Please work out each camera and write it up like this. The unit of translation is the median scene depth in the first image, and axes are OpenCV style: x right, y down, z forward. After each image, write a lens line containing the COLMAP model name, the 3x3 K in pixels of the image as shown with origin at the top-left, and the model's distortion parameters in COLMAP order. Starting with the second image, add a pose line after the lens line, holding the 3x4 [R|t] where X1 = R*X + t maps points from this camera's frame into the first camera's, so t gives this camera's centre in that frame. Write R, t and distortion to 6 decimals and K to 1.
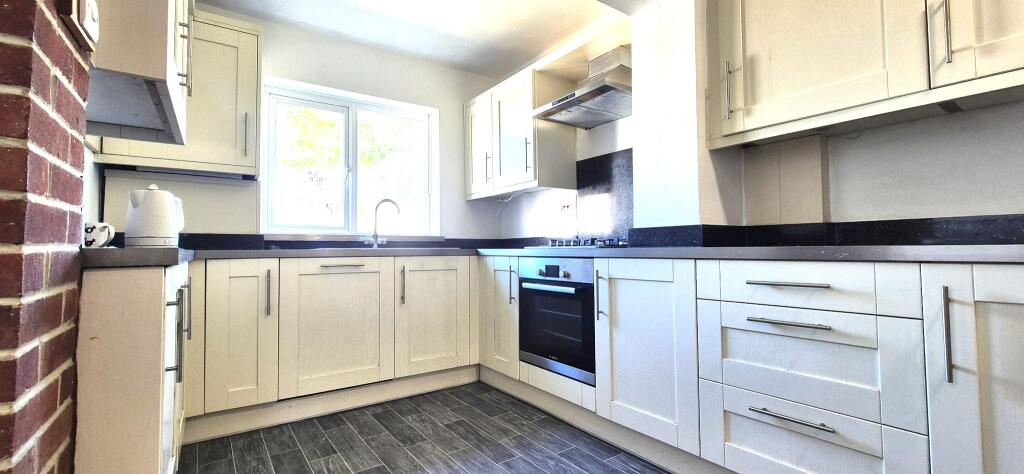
lens RADIAL K [[418.9, 0, 510.0], [0, 418.9, 235.6], [0, 0, 1]] dist [-0.001370, 0.000457]
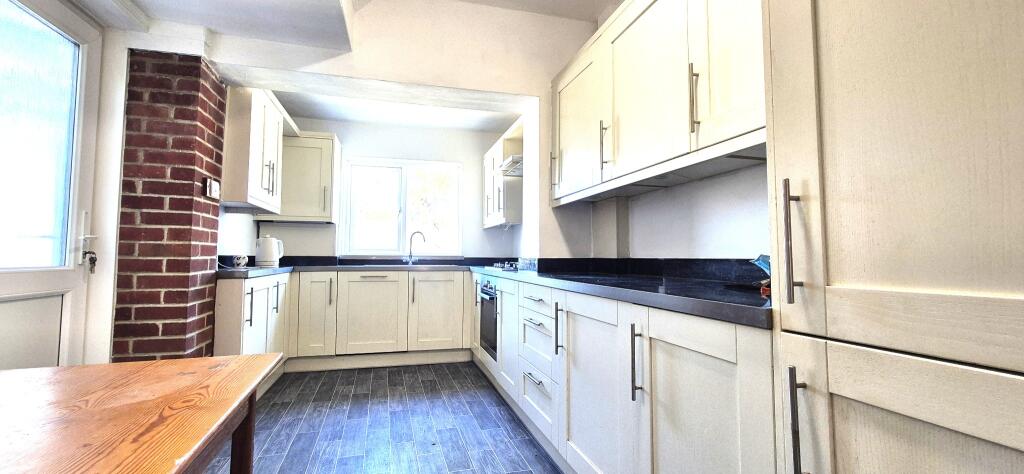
lens RADIAL K [[418.9, 0, 509.7], [0, 418.9, 236.9], [0, 0, 1]] dist [-0.001370, 0.000457]
pose [[0.942049, -0.002696, -0.335466, 0.714112], [-0.002059, 0.999902, -0.013820, -0.067137], [0.335470, 0.013710, 0.941951, -0.391555]]
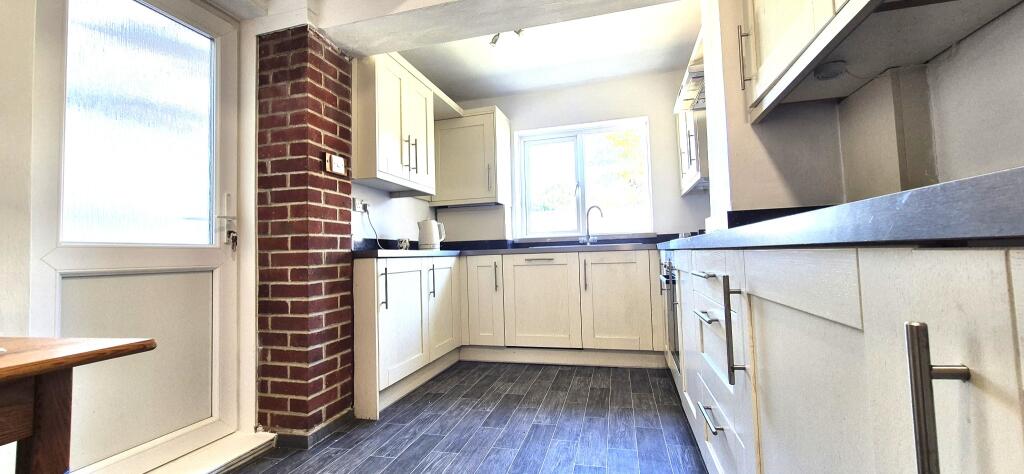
lens RADIAL K [[418.9, 0, 511.7], [0, 418.9, 235.1], [0, 0, 1]] dist [-0.001370, 0.000457]
pose [[0.634715, -0.047218, -0.771302, 0.702175], [0.050658, 0.998527, -0.019441, 0.015246], [0.771084, -0.026733, 0.636172, 0.044164]]
